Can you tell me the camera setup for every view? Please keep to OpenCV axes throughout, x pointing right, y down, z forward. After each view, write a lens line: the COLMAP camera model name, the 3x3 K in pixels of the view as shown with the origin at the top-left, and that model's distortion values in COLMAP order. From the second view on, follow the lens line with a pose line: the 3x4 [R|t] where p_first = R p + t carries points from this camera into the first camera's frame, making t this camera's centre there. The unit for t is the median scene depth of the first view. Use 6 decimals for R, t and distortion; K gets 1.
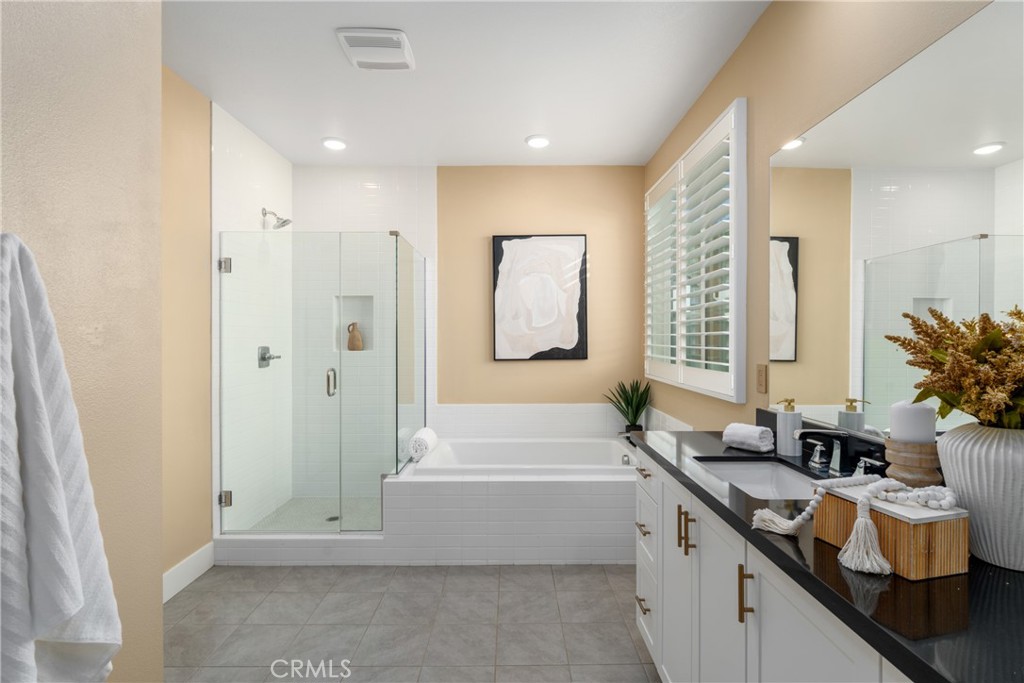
lens RADIAL K [[505.3, 0, 510.5], [0, 505.3, 331.5], [0, 0, 1]] dist [-0.001475, 0.000403]
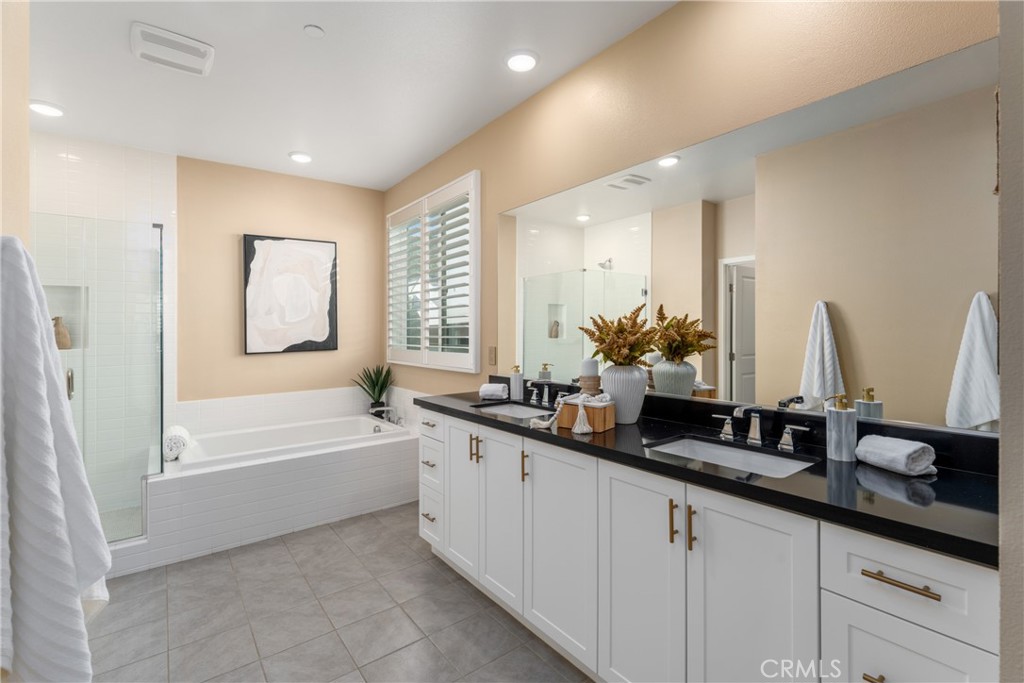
lens RADIAL K [[463.1, 0, 515.9], [0, 463.1, 324.4], [0, 0, 1]] dist [0.000138, -0.000143]
pose [[0.795538, -0.002440, 0.605899, -0.256532], [0.004055, 0.999991, -0.001297, -0.000767], [-0.605891, 0.003489, 0.795540, -0.147552]]
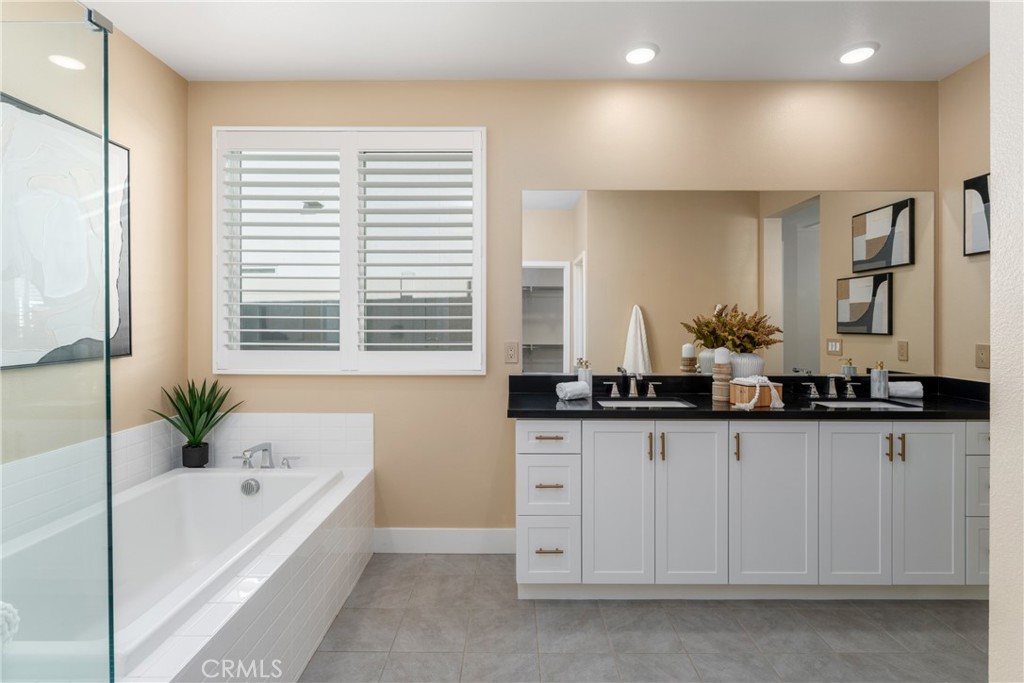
lens RADIAL K [[488.6, 0, 514.9], [0, 488.6, 324.1], [0, 0, 1]] dist [-0.004576, -0.000011]
pose [[0.002746, 0.000579, 0.999996, -0.662246], [-0.014747, 0.999891, -0.000539, 0.015866], [-0.999887, -0.014745, 0.002754, 0.834664]]
